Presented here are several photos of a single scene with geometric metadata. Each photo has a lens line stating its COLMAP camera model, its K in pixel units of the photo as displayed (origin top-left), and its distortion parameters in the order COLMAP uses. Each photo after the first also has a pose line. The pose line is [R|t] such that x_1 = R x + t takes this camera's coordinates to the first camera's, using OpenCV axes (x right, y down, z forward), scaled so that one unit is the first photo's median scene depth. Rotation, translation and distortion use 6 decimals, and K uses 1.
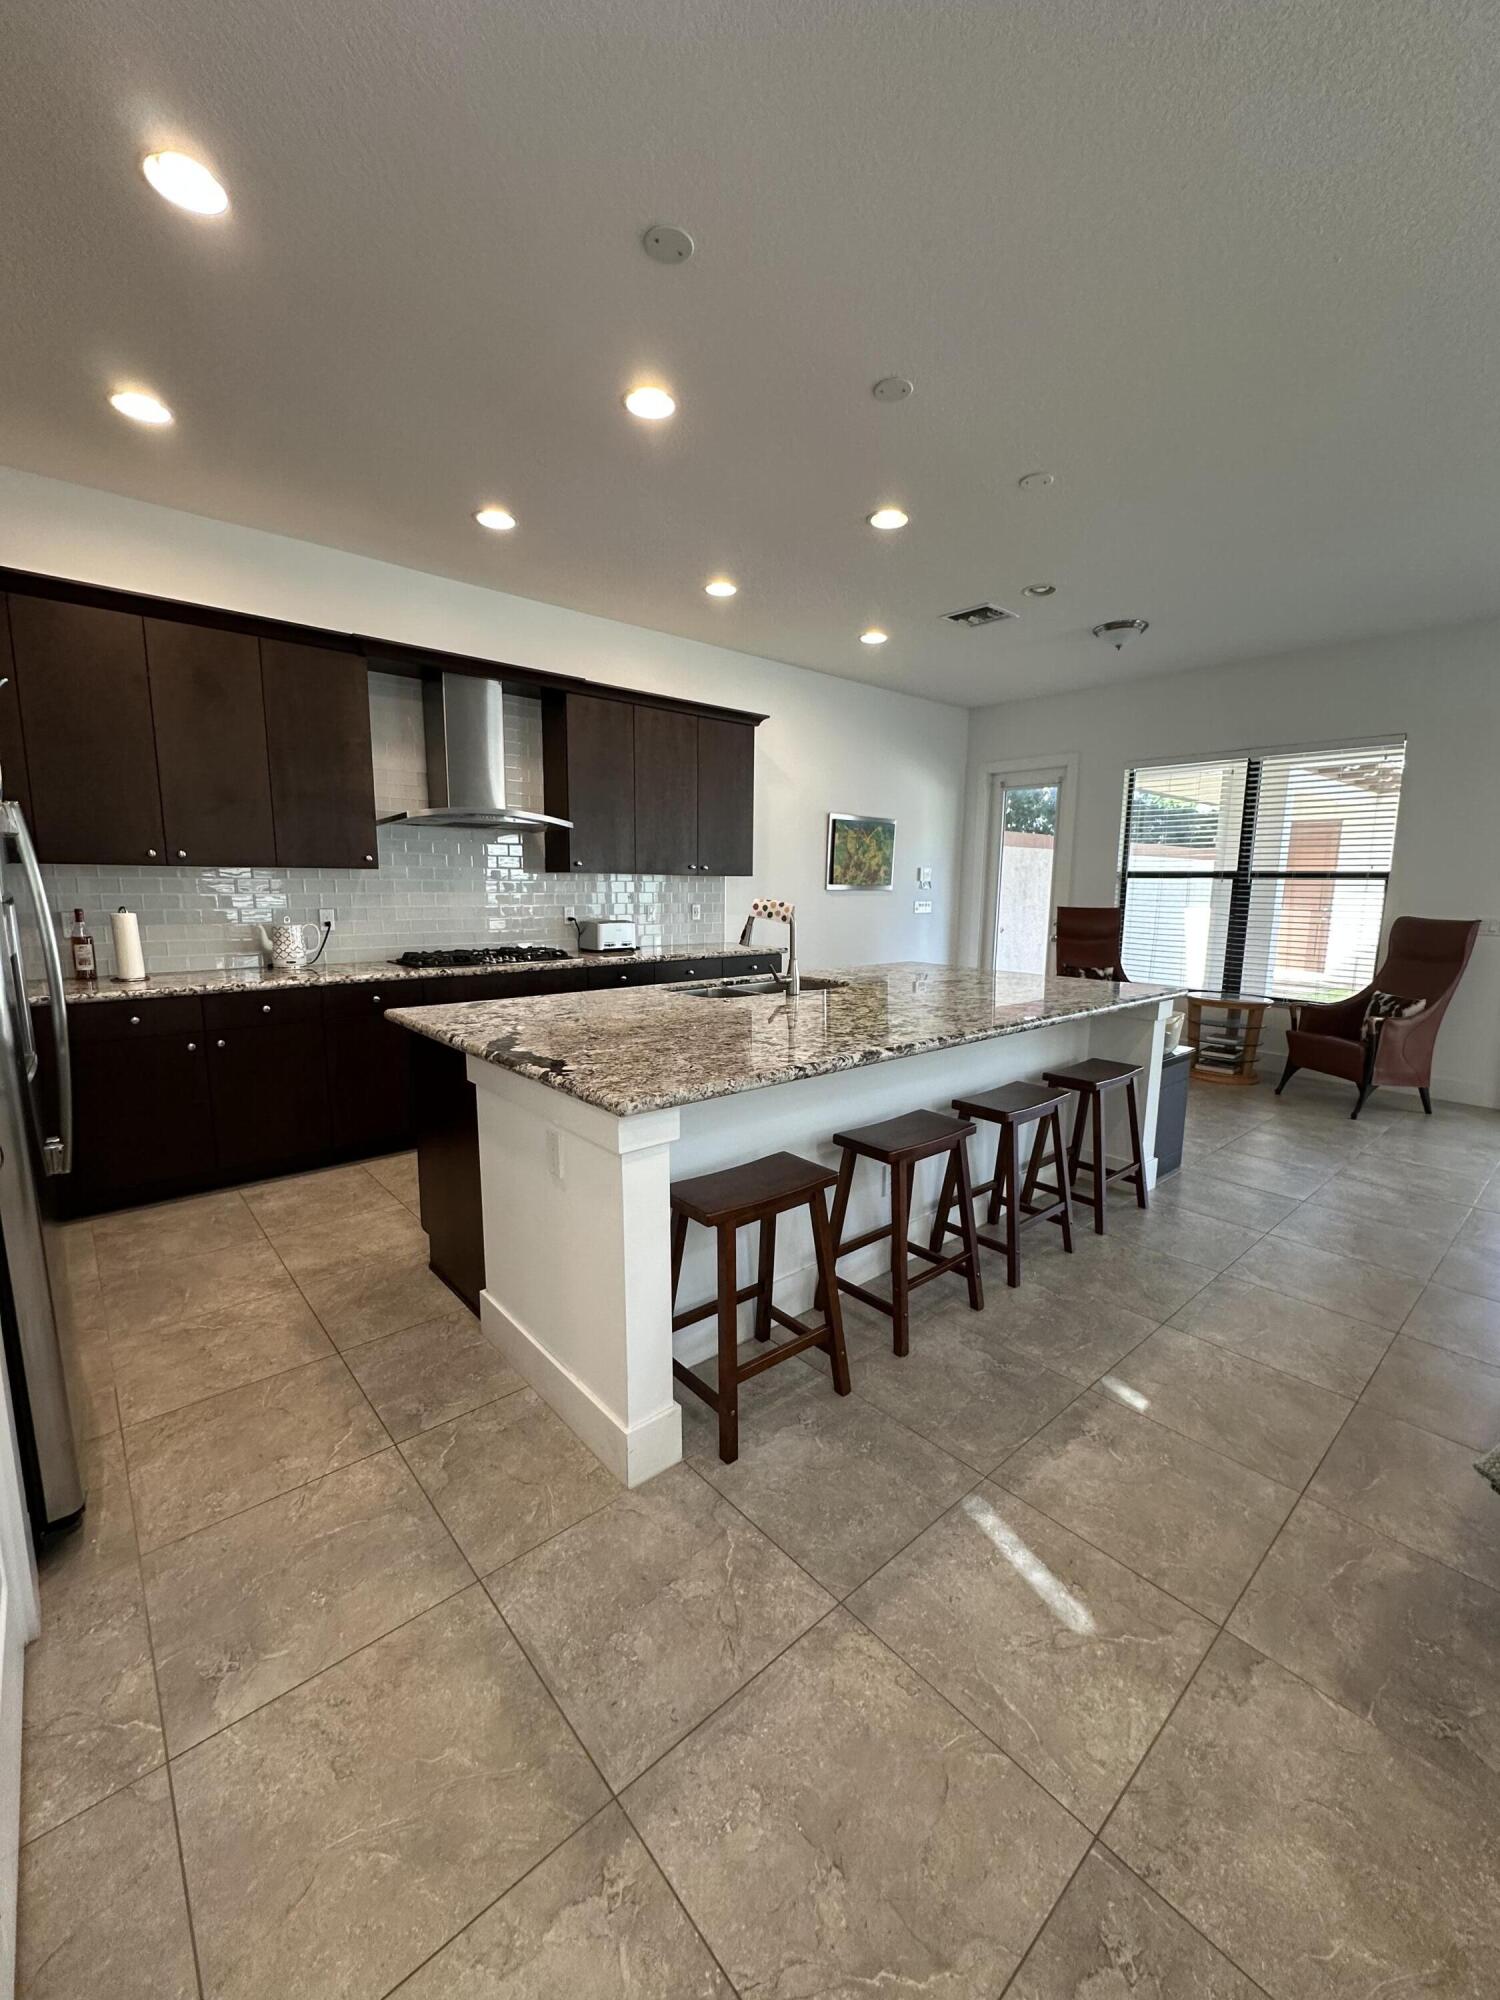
lens RADIAL K [[802.3, 0, 736.3], [0, 802.3, 1011.0], [0, 0, 1]] dist [-0.003184, 0.000826]
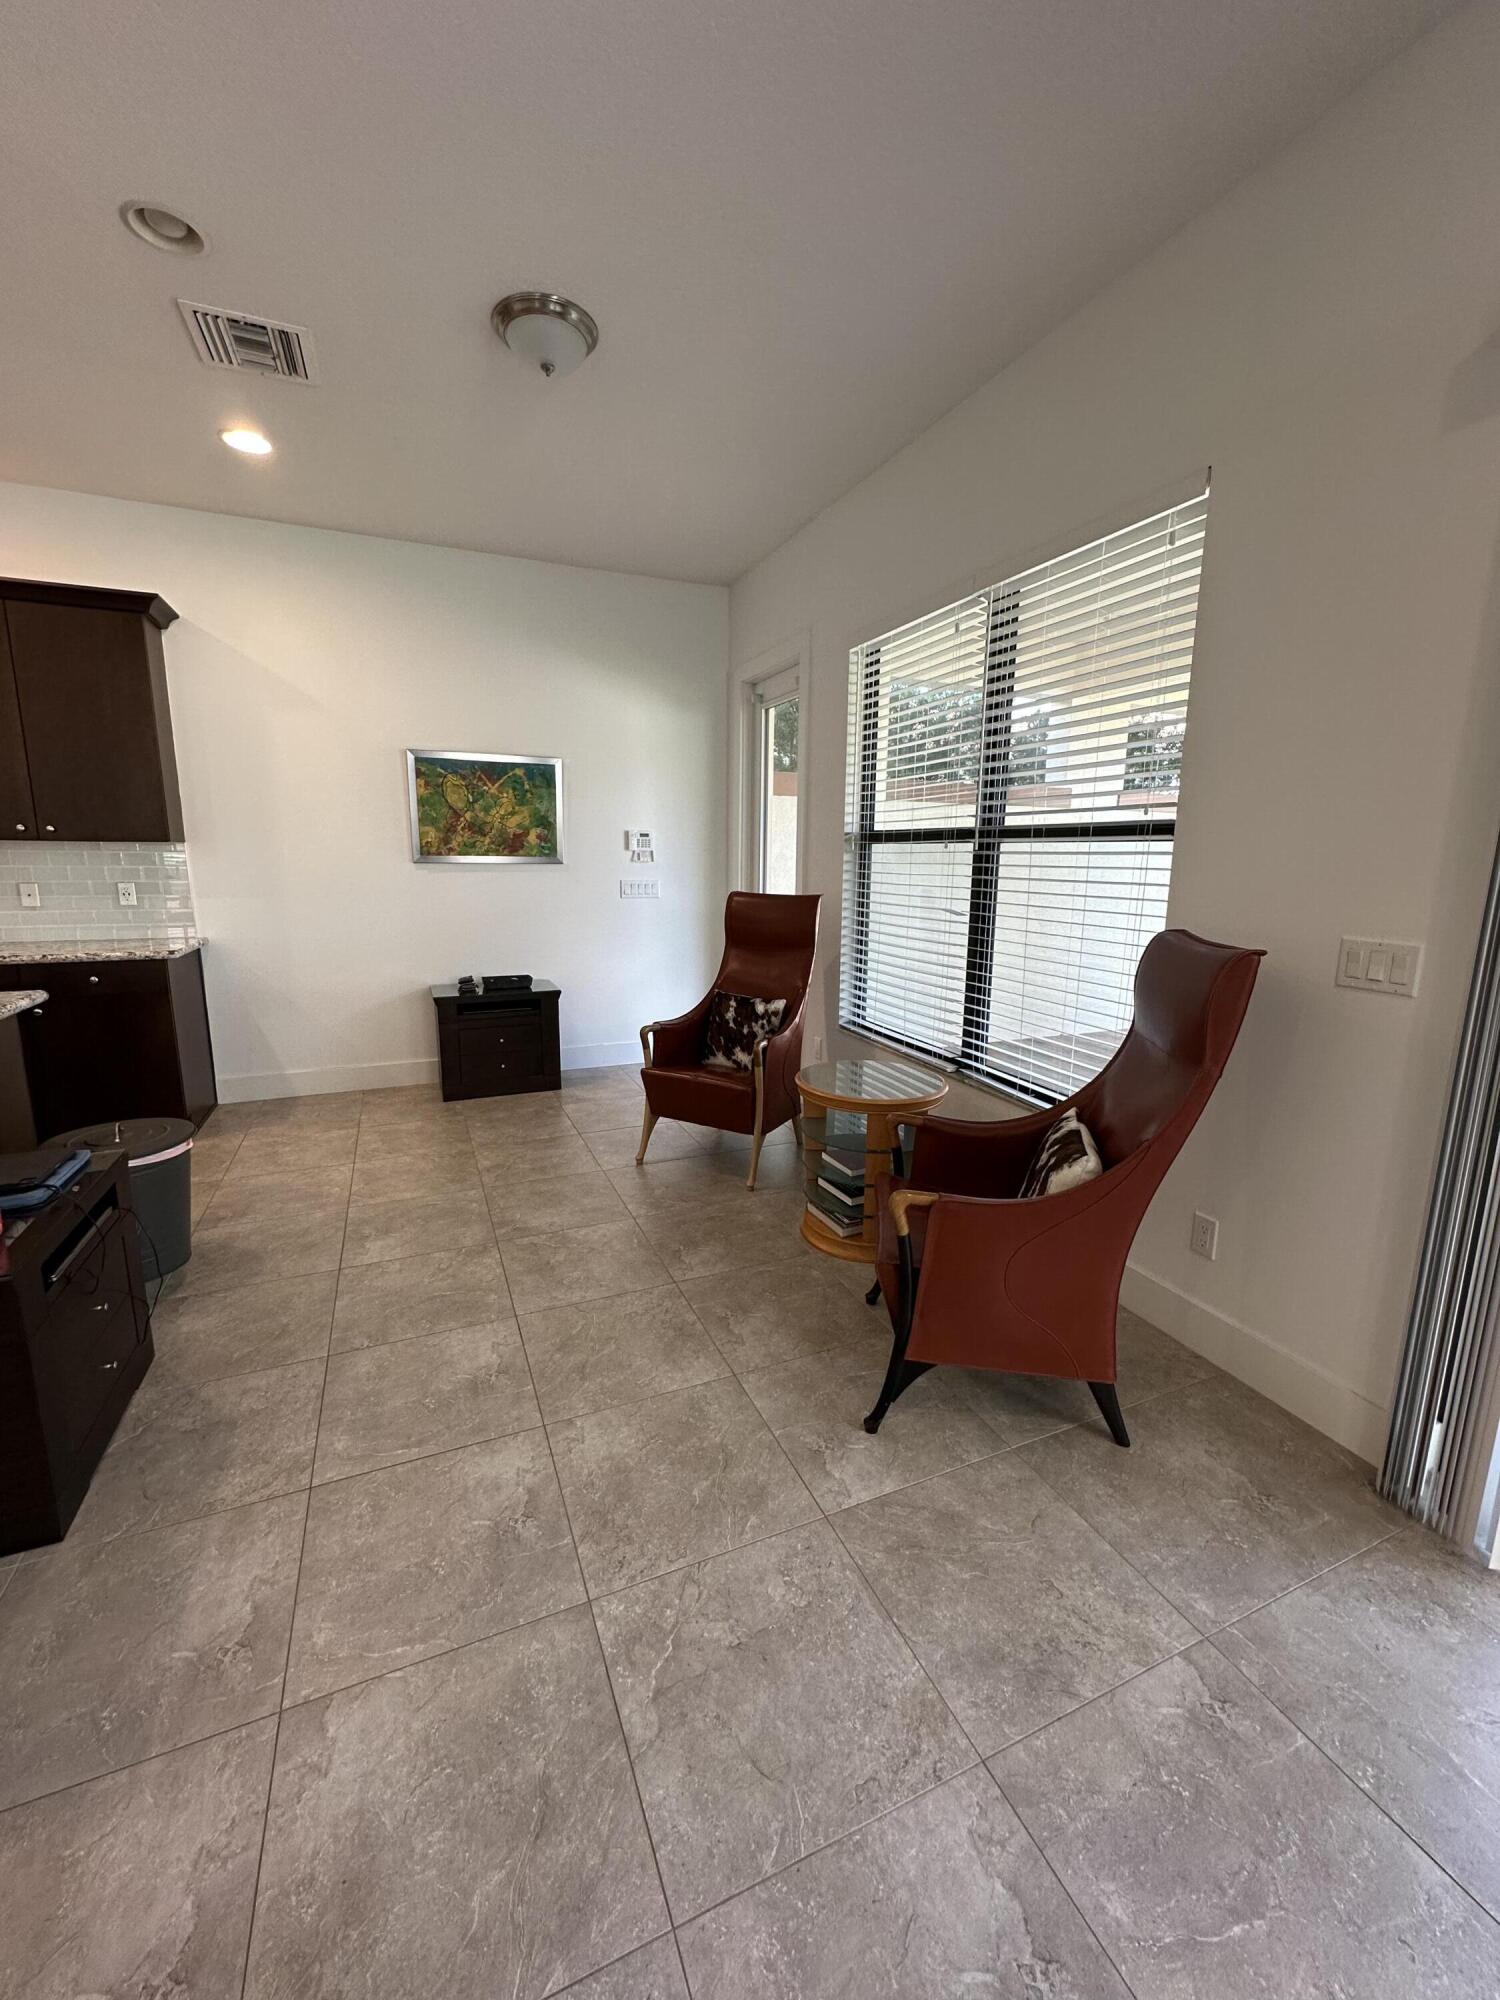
lens RADIAL K [[802.3, 0, 753.4], [0, 802.3, 1004.2], [0, 0, 1]] dist [-0.003184, 0.000826]
pose [[0.950897, 0.054711, -0.304633, 1.040834], [-0.049650, 0.998470, 0.024341, -0.109315], [0.305499, -0.008021, 0.952159, 0.764820]]
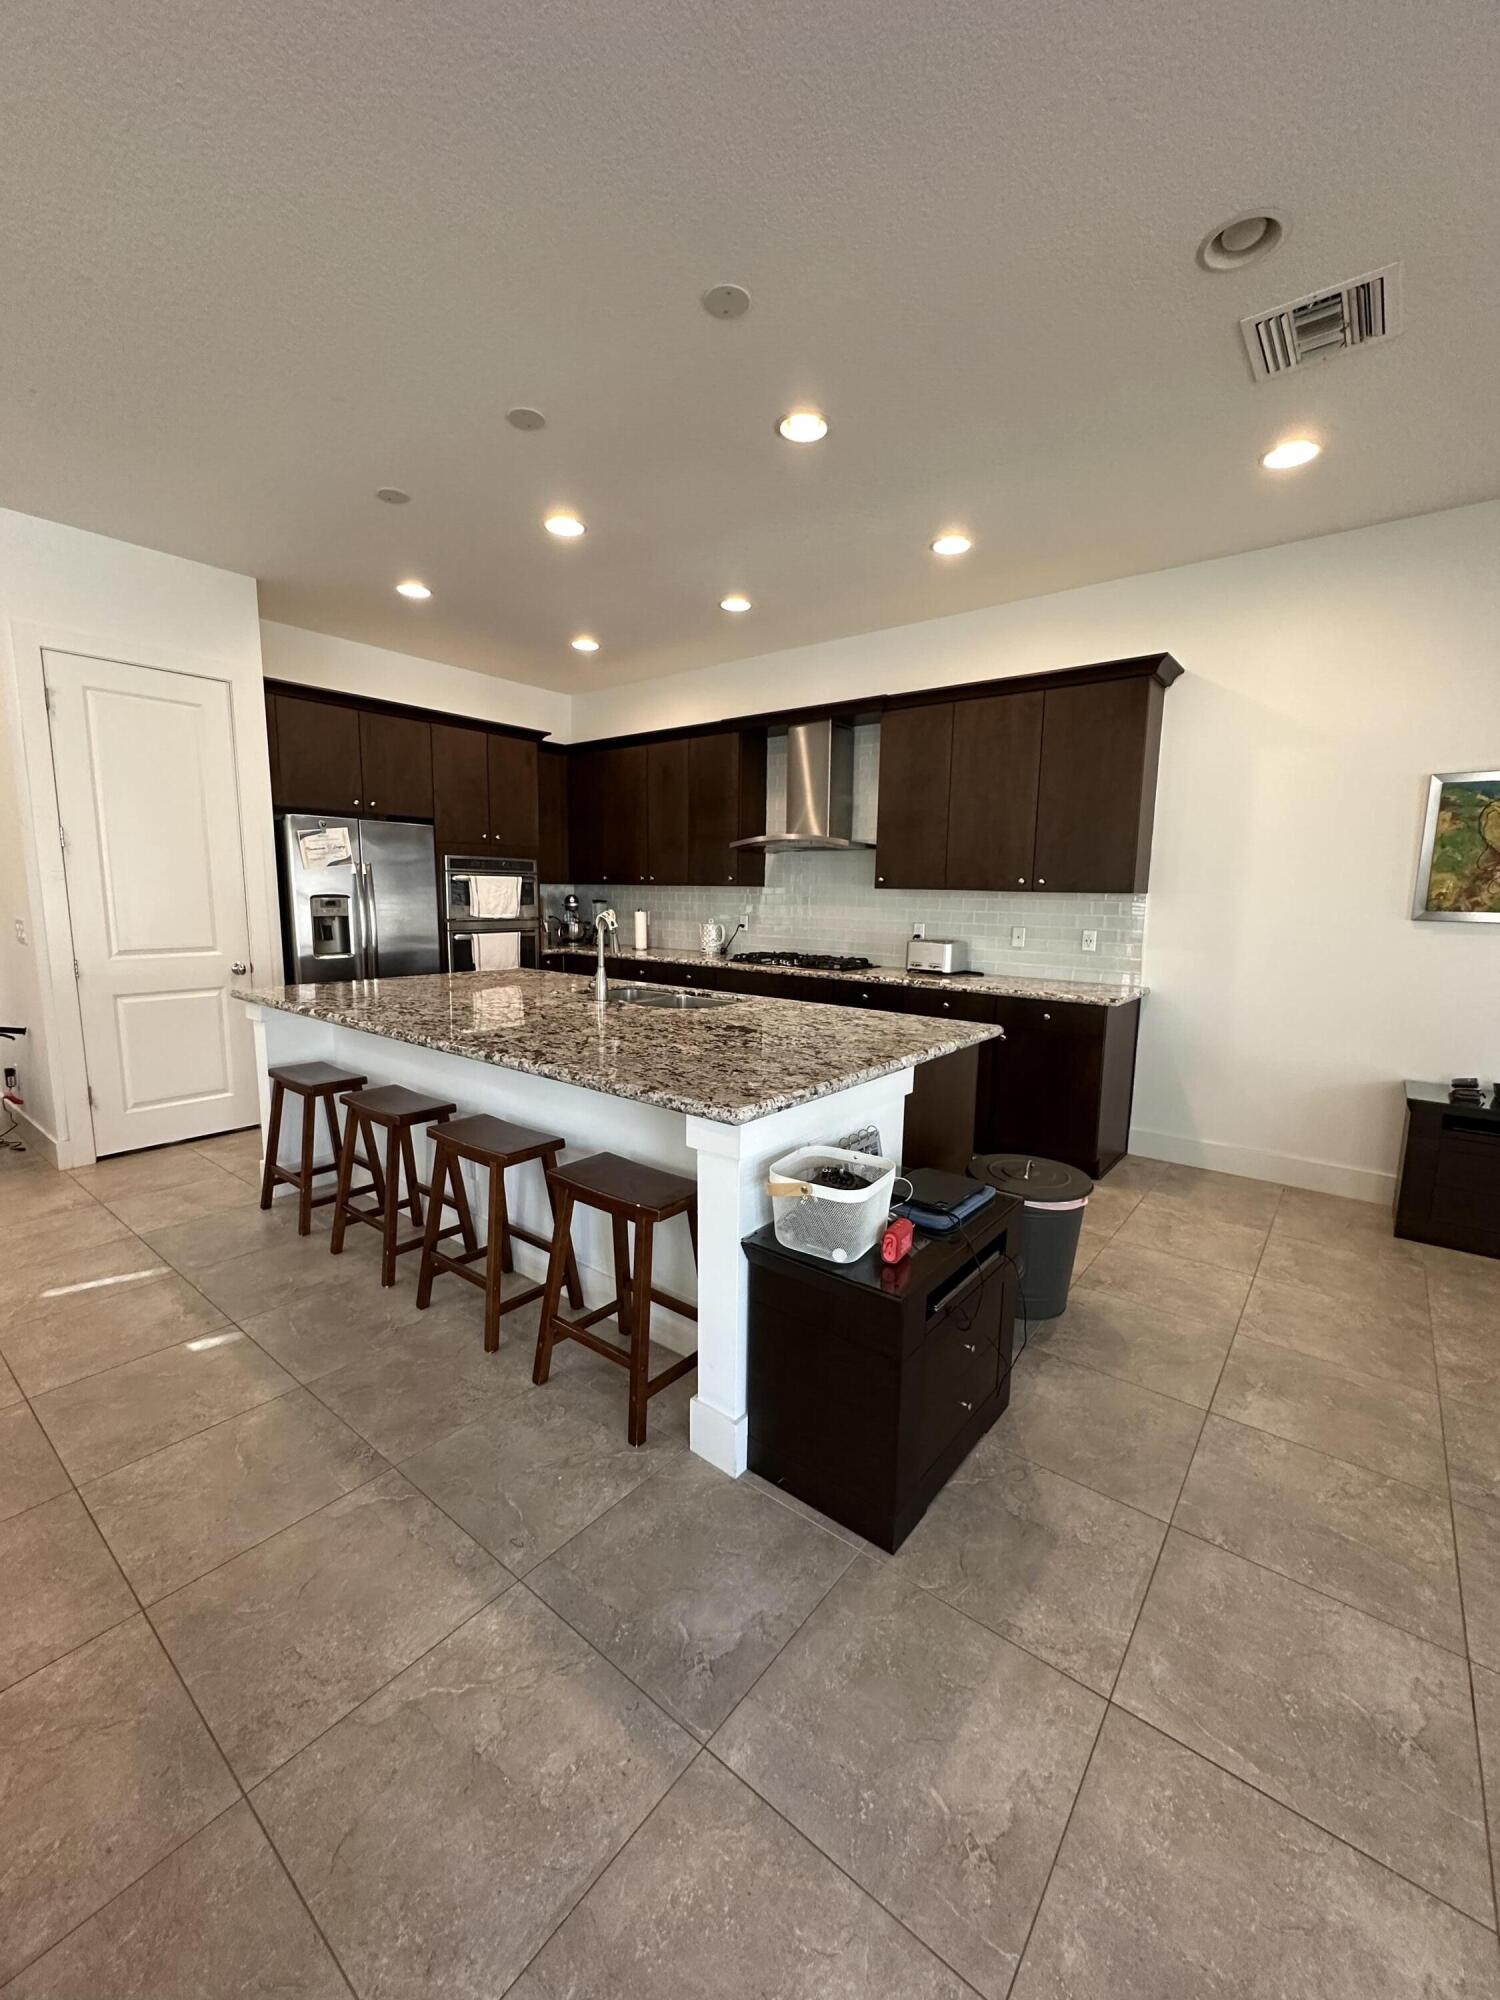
lens RADIAL K [[802.3, 0, 746.6], [0, 802.3, 1004.2], [0, 0, 1]] dist [-0.003184, 0.000826]
pose [[0.175973, 0.130770, -0.975670, 0.963398], [-0.173532, 0.979736, 0.100016, -0.129525], [0.968979, 0.151709, 0.195100, 0.839244]]
